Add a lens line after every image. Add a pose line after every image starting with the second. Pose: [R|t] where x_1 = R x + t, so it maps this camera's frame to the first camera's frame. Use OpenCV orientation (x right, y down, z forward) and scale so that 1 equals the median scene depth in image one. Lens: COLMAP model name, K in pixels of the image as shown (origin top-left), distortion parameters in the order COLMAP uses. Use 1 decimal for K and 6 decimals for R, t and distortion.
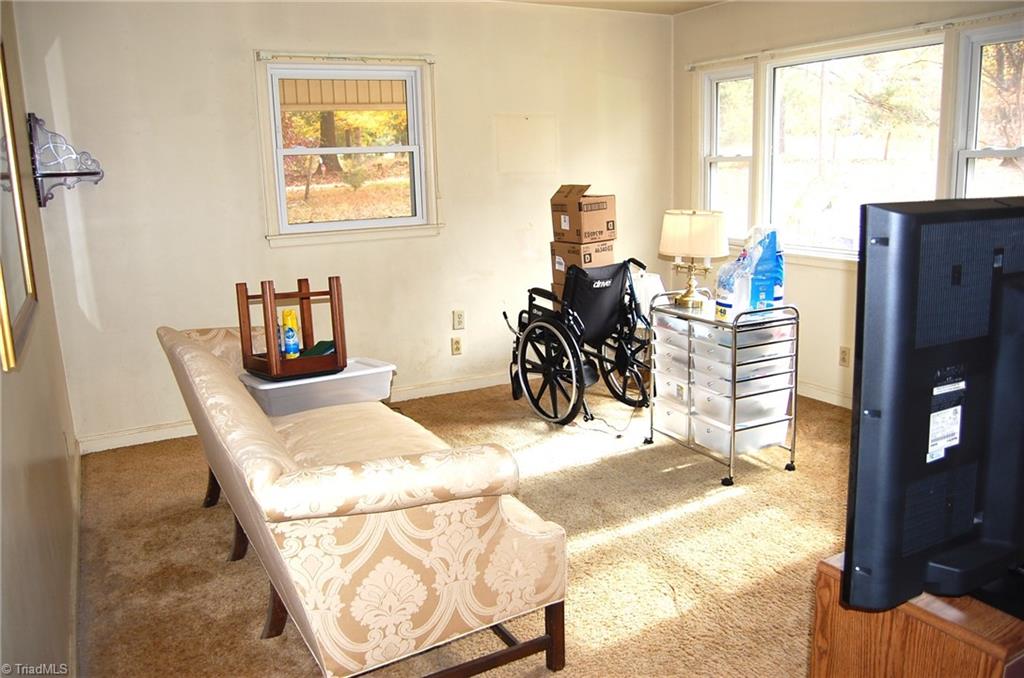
lens RADIAL K [[802.7, 0, 515.5], [0, 802.7, 340.9], [0, 0, 1]] dist [-0.091521, 0.036285]
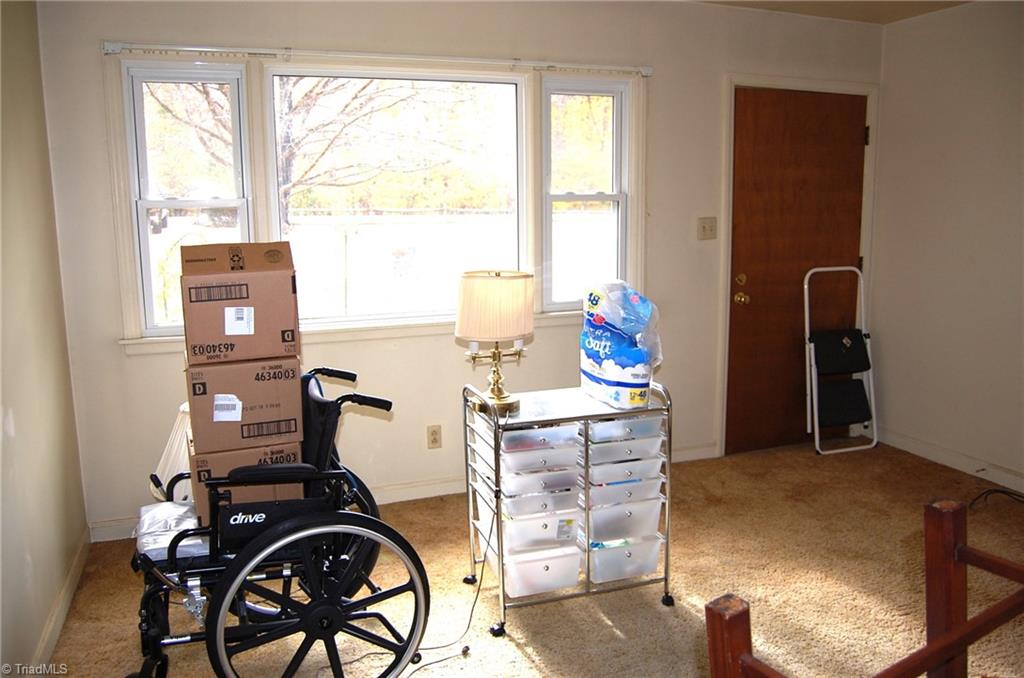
lens RADIAL K [[802.7, 0, 511.5], [0, 802.7, 335.9], [0, 0, 1]] dist [-0.091521, 0.036285]
pose [[0.123731, -0.133789, 0.983255, -0.438540], [0.214691, 0.971010, 0.105106, -0.173234], [-0.968813, 0.198091, 0.148867, 0.864890]]
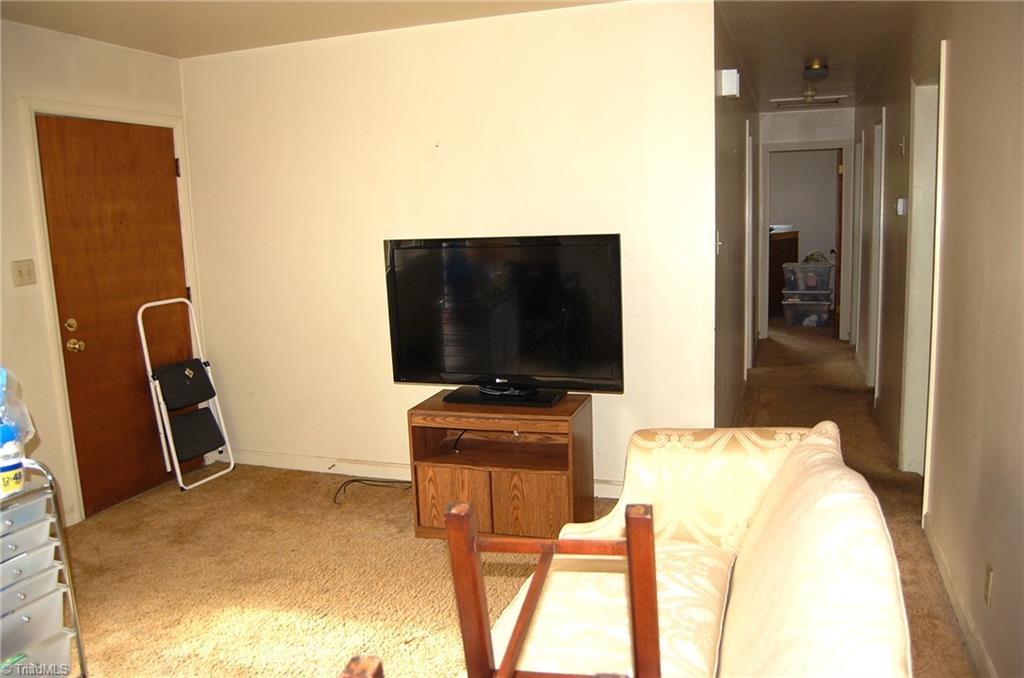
lens RADIAL K [[802.7, 0, 514.2], [0, 802.7, 334.3], [0, 0, 1]] dist [-0.091521, 0.036285]
pose [[-0.677746, -0.060251, 0.732823, -0.409960], [0.205829, 0.941247, 0.267747, -0.201871], [-0.705900, 0.332301, -0.625525, 0.929950]]
